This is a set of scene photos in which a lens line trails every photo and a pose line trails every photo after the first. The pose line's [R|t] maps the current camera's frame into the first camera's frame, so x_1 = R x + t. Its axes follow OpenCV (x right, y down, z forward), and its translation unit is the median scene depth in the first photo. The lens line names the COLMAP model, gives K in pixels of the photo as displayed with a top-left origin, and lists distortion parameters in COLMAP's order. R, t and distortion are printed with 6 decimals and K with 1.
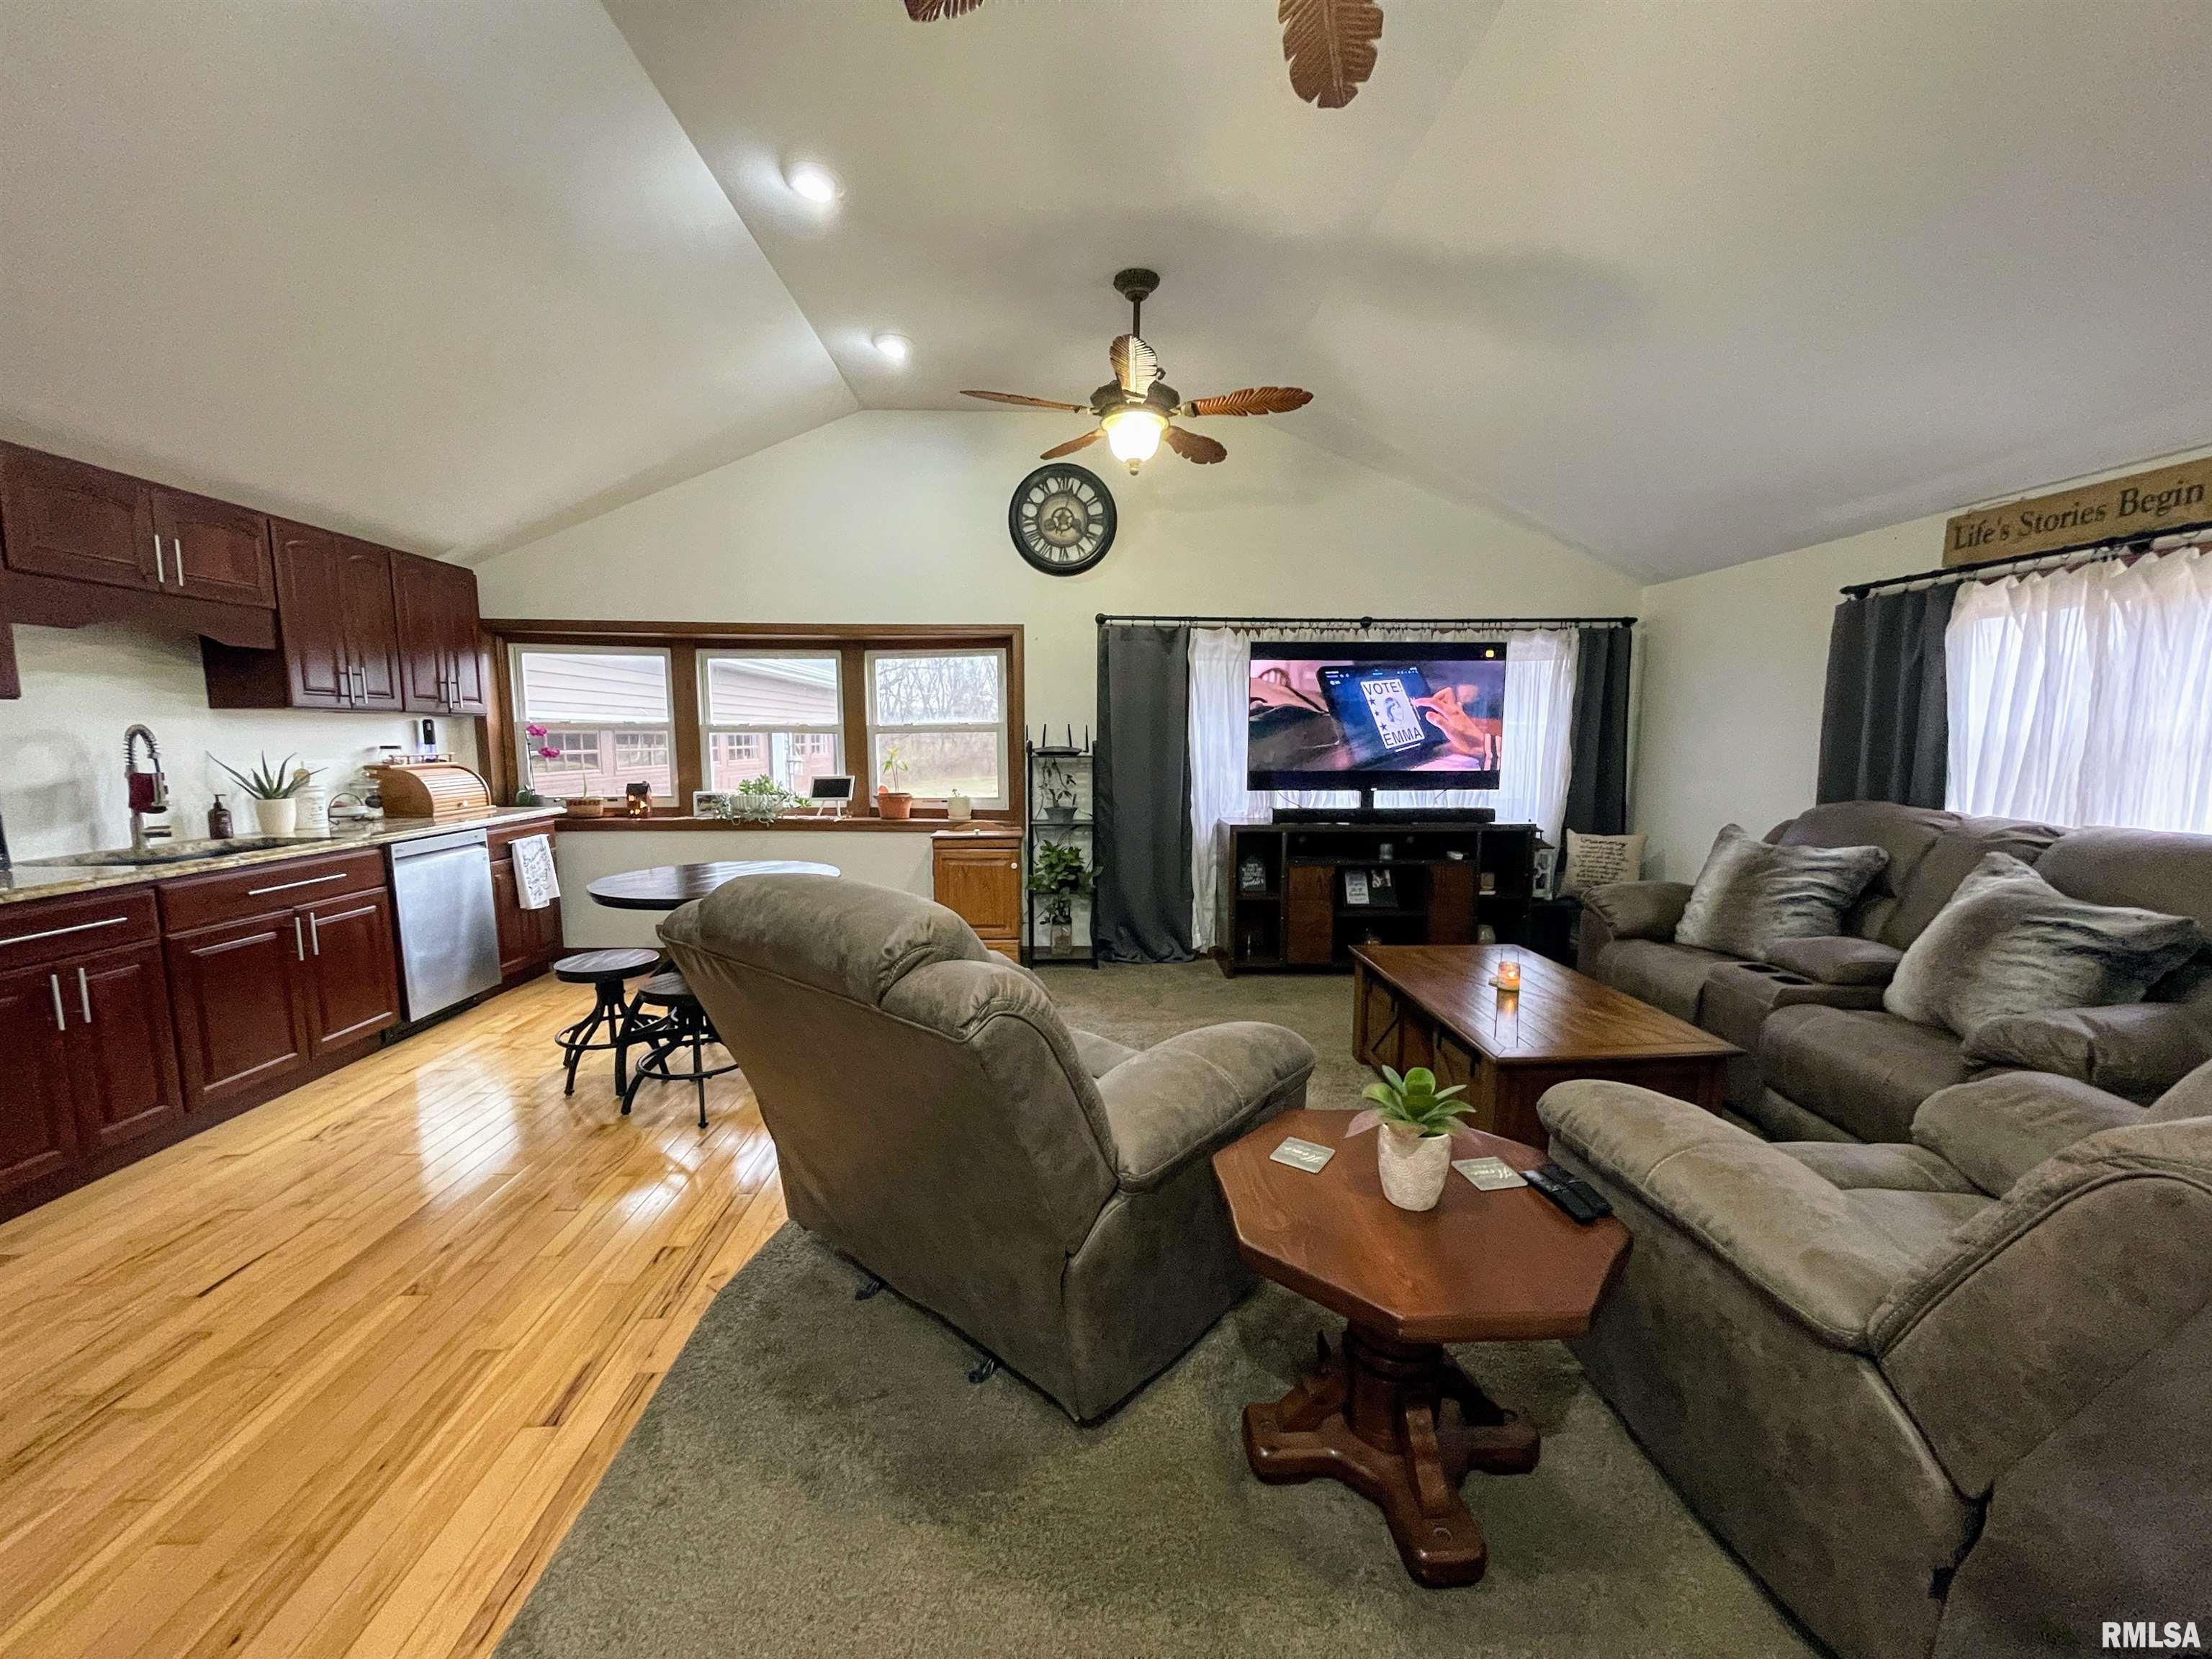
lens RADIAL K [[888.3, 0, 1105.9], [0, 888.3, 845.4], [0, 0, 1]] dist [0.008317, -0.000106]
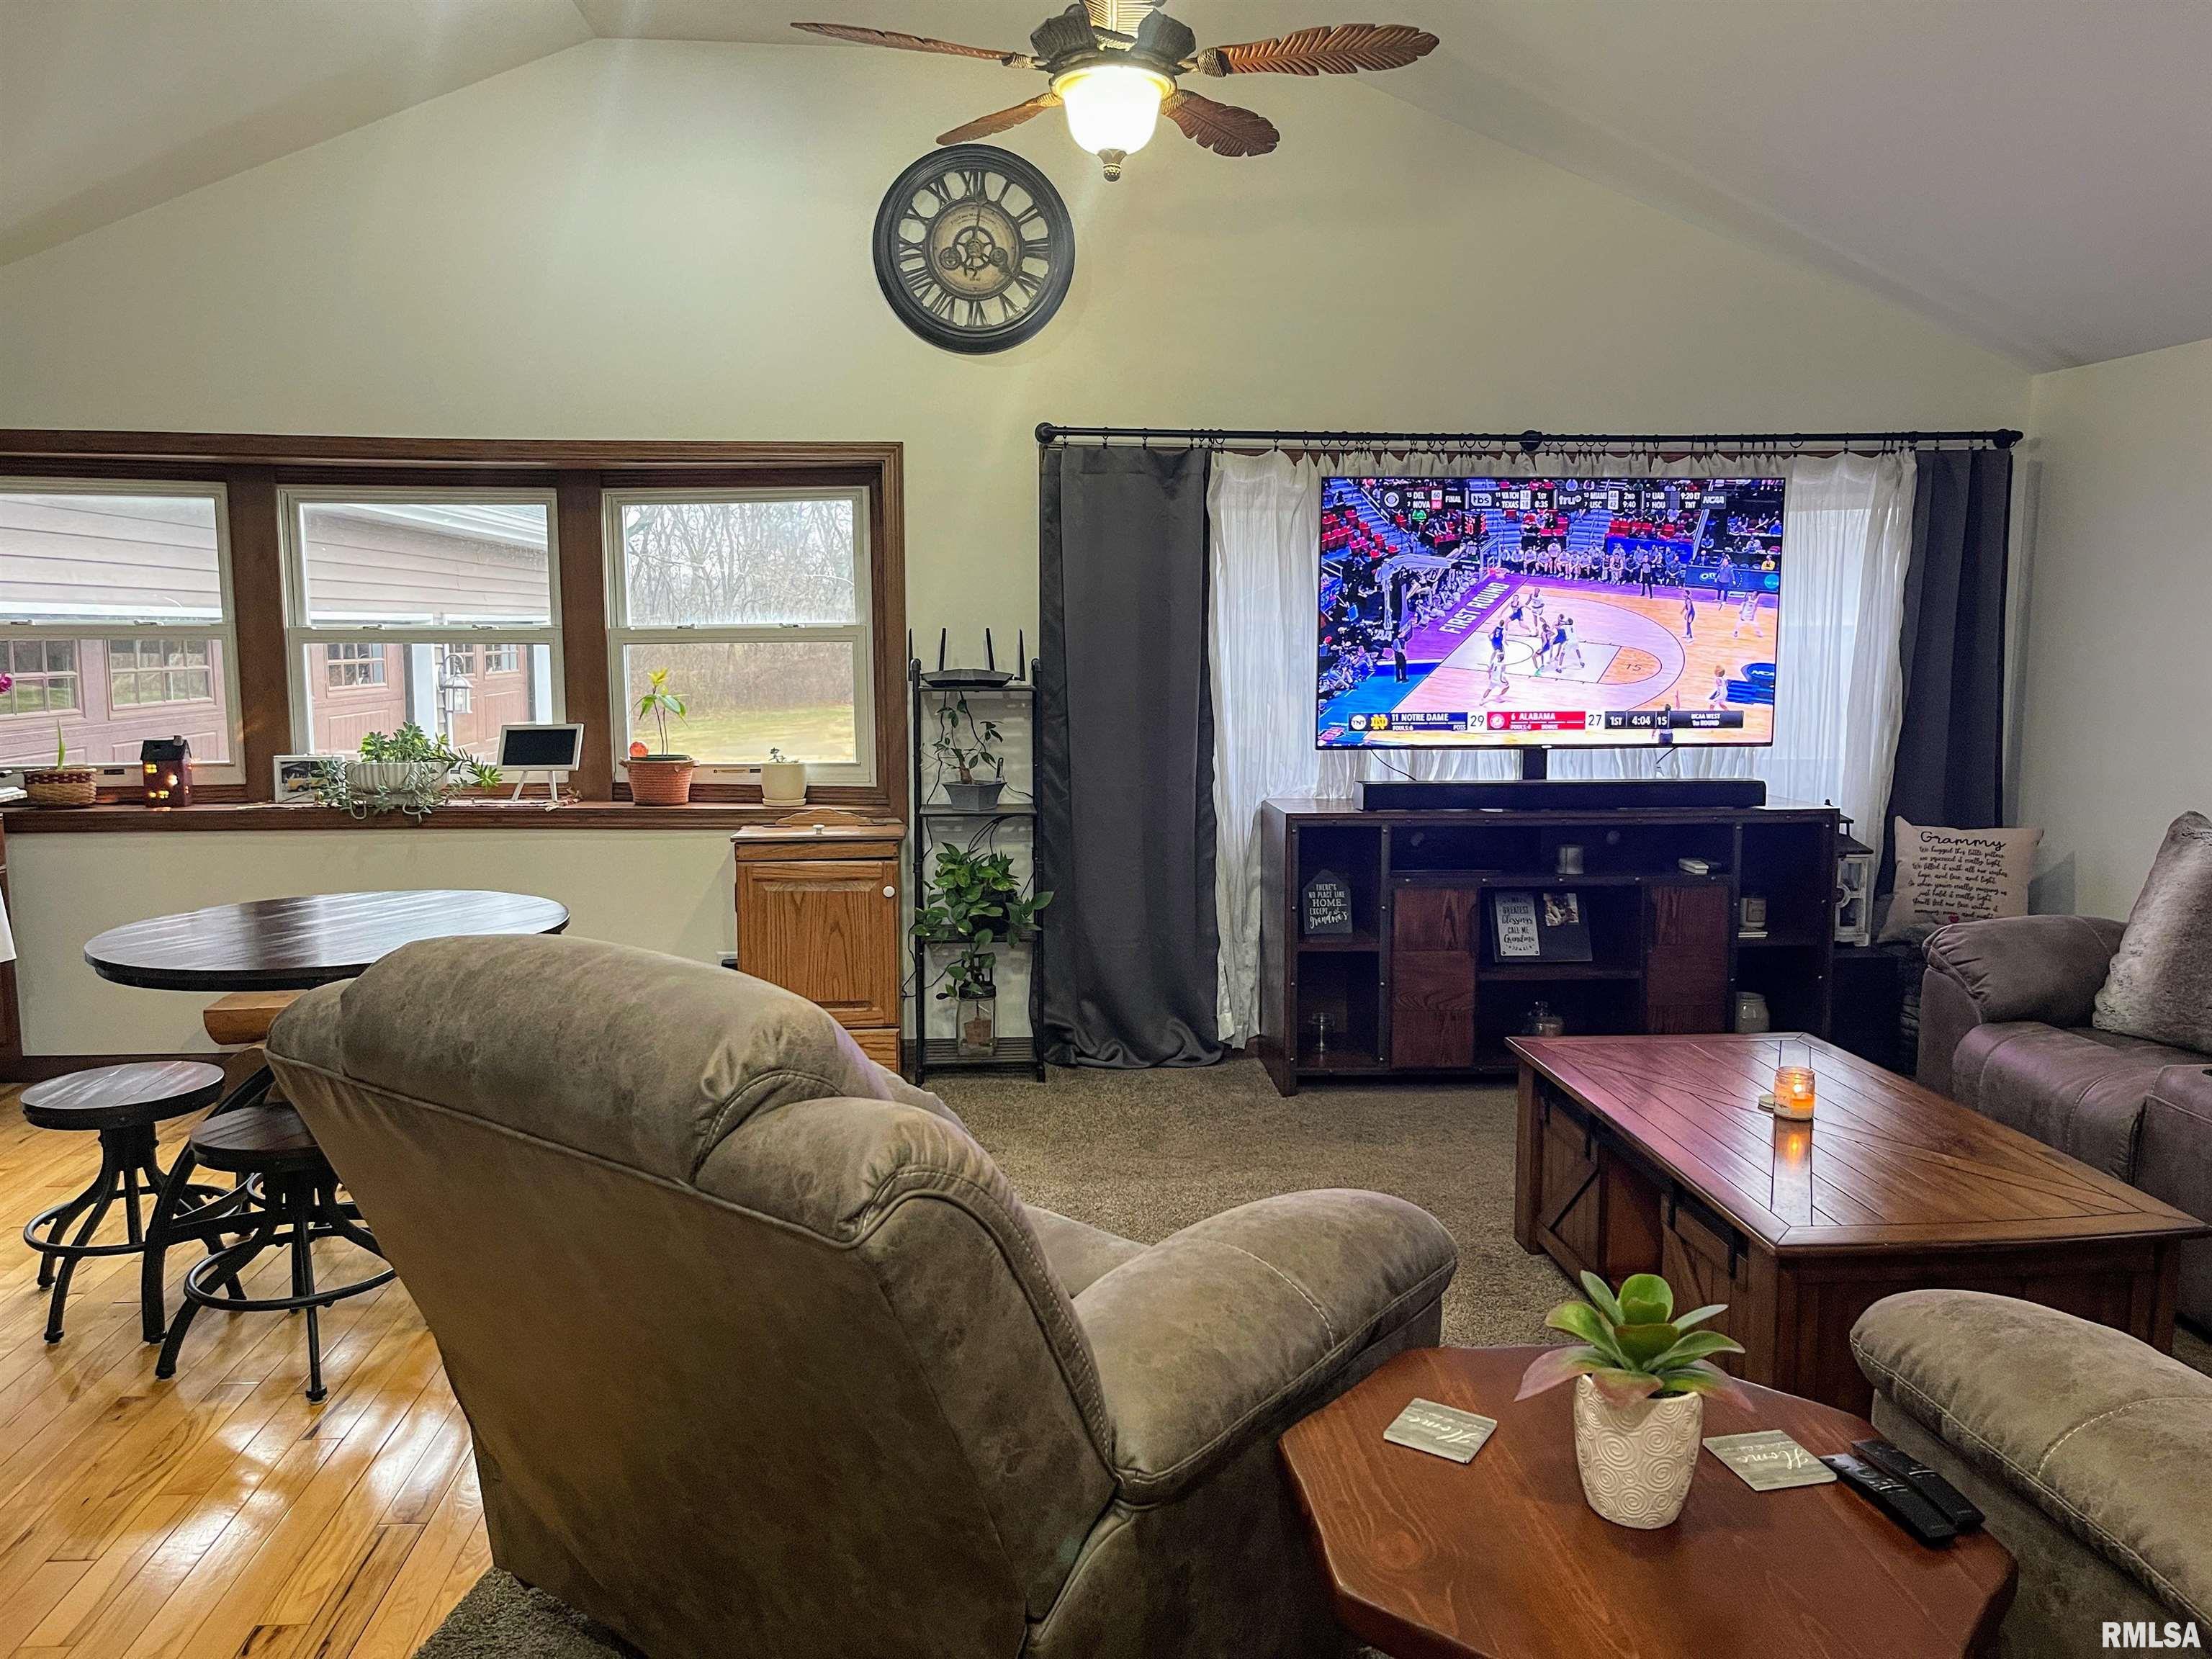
lens RADIAL K [[1679.8, 0, 1106.0], [0, 1679.8, 829.5], [0, 0, 1]] dist [0.039126, 0.002394]
pose [[0.999092, -0.006379, 0.042117, -0.016344], [0.006346, 0.999979, 0.000927, -0.017218], [-0.042122, -0.000659, 0.999112, -0.030040]]
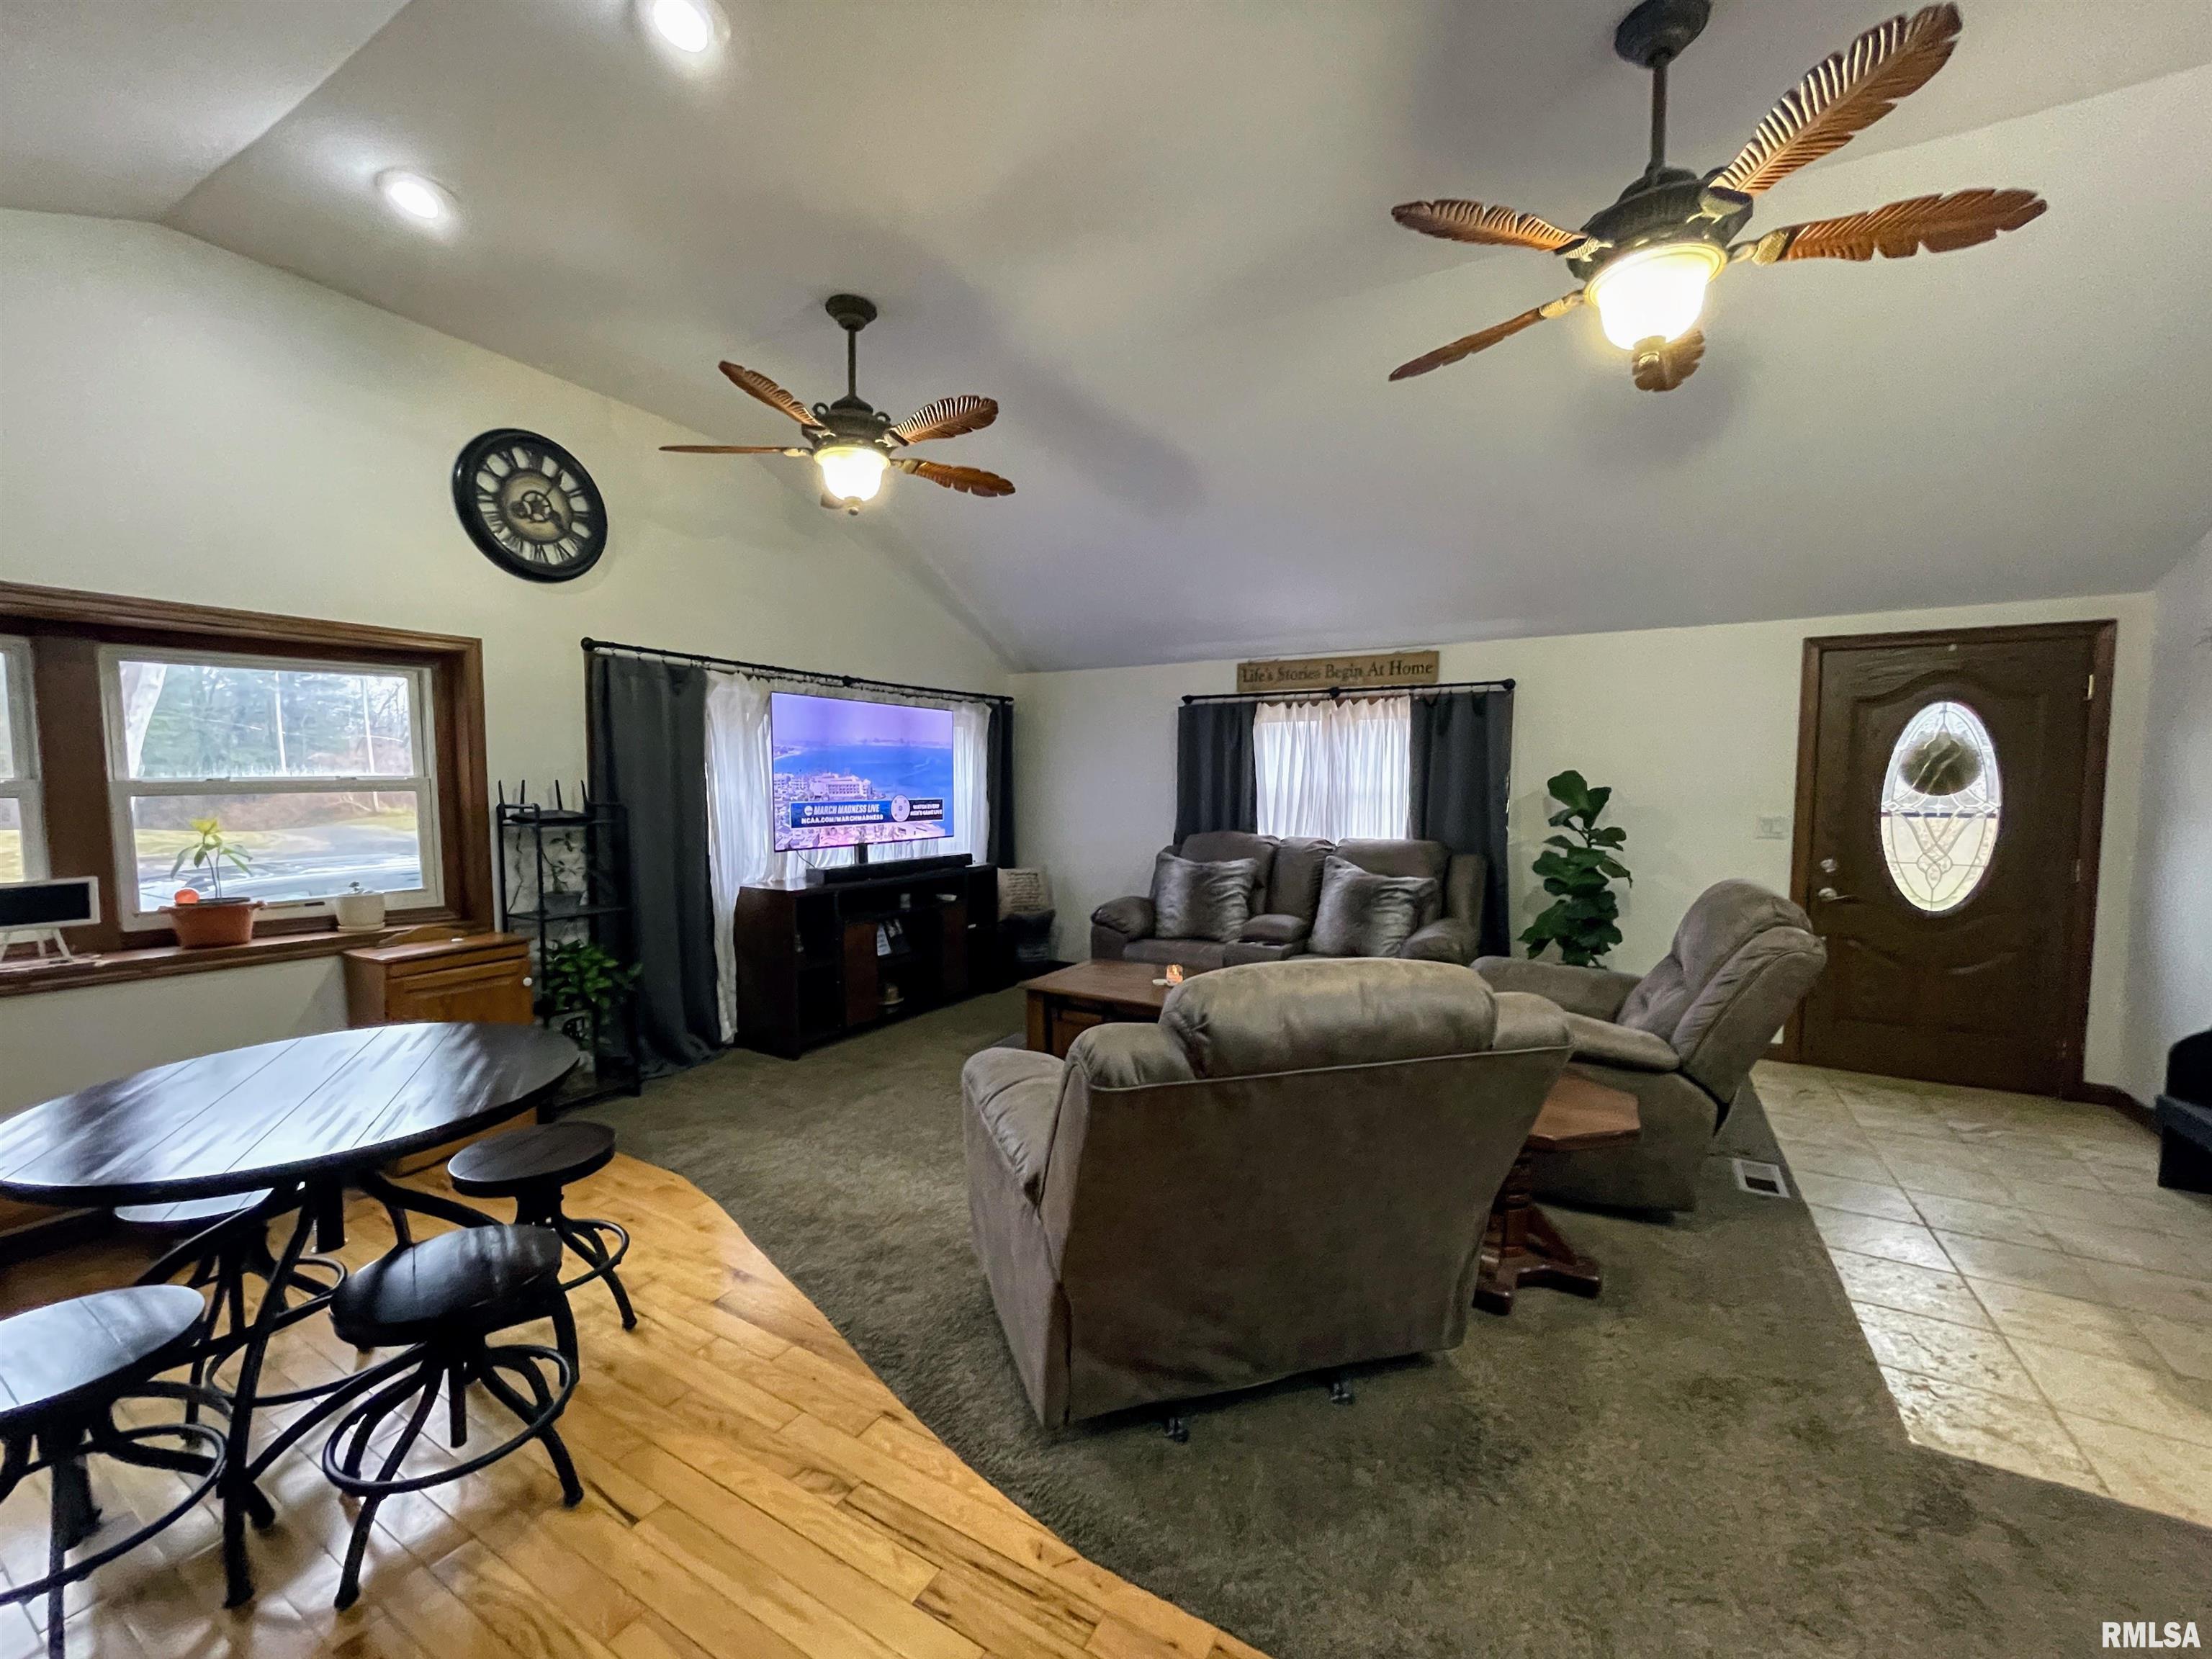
lens RADIAL K [[882.8, 0, 1102.6], [0, 882.8, 846.9], [0, 0, 1]] dist [-0.001352, -0.000047]
pose [[0.541606, -0.063688, 0.838217, -0.495997], [0.103317, 0.994609, 0.008814, -0.047902], [-0.834259, 0.081828, 0.545266, 0.261902]]
